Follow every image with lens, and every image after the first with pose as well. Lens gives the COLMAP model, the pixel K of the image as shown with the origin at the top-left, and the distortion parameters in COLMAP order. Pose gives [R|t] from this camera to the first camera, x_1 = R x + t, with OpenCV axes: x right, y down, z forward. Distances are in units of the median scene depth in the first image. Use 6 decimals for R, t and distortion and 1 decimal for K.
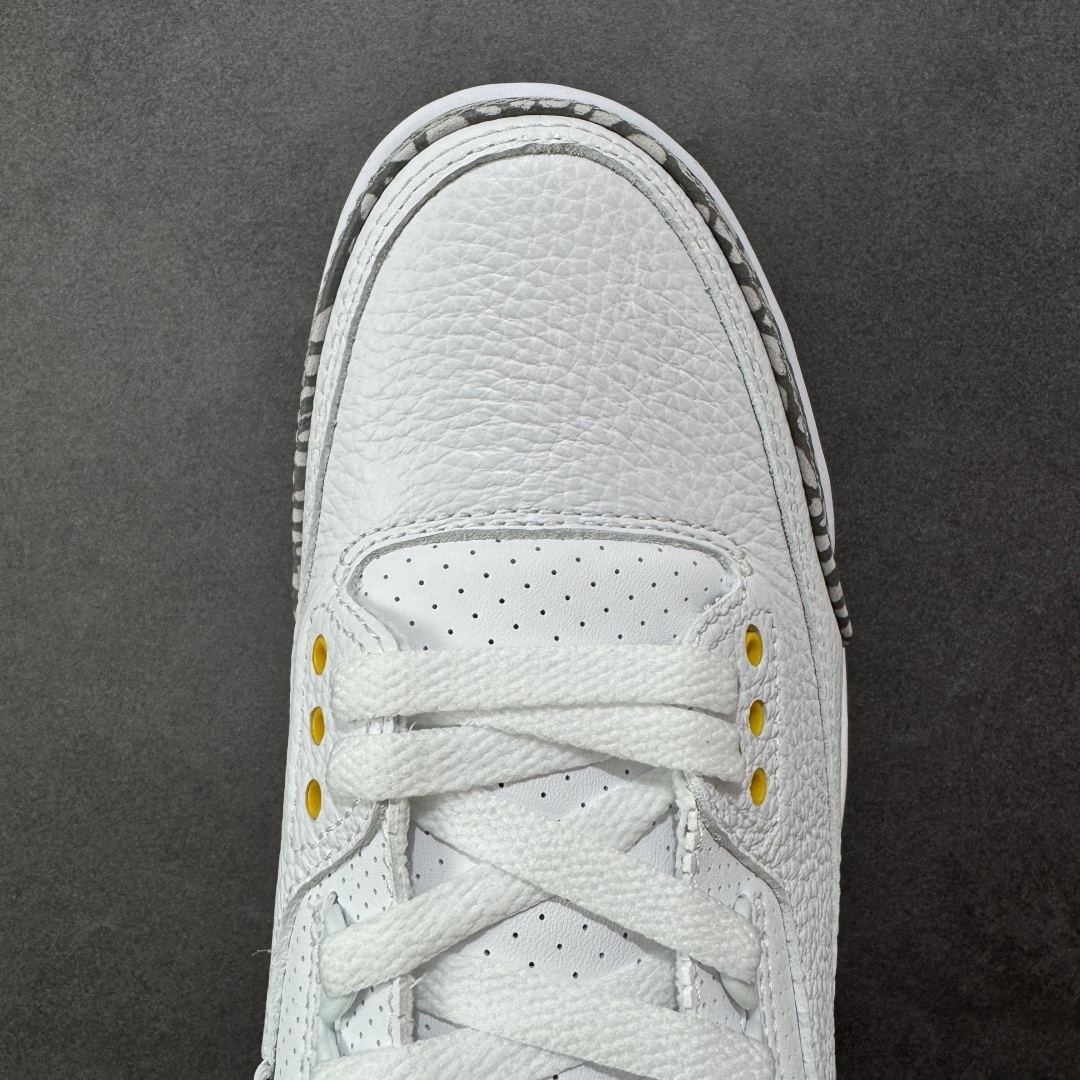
lens RADIAL K [[2685.1, 0, 540.0], [0, 2685.1, 540.0], [0, 0, 1]] dist [0.056955, -0.643308]
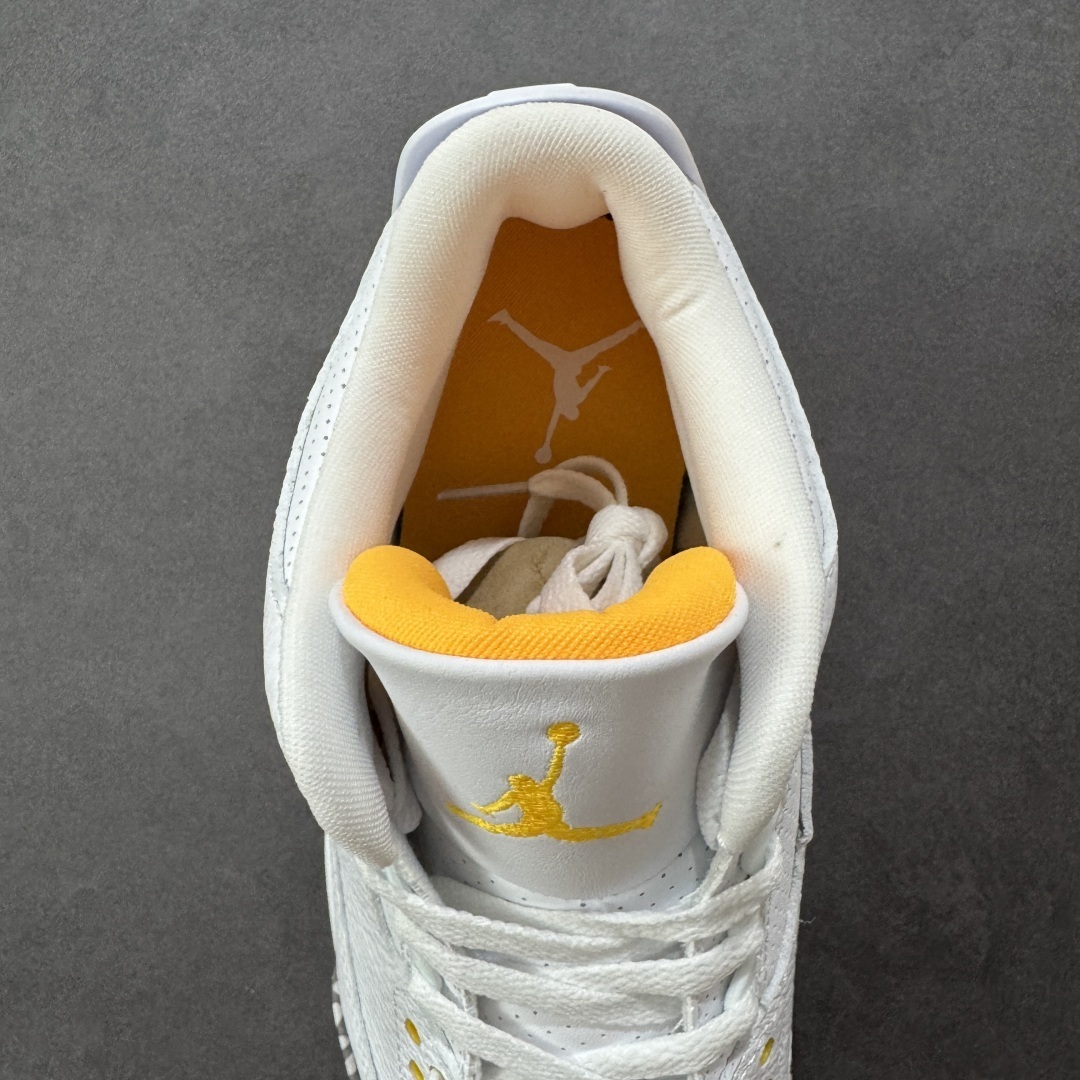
lens RADIAL K [[2685.1, 0, 540.0], [0, 2685.1, 540.0], [0, 0, 1]] dist [0.056955, -0.643308]
pose [[0.999767, 0.013084, 0.017169, -0.002518], [-0.013077, 0.999914, -0.000529, 0.004471], [-0.017174, 0.000305, 0.999852, -0.119701]]
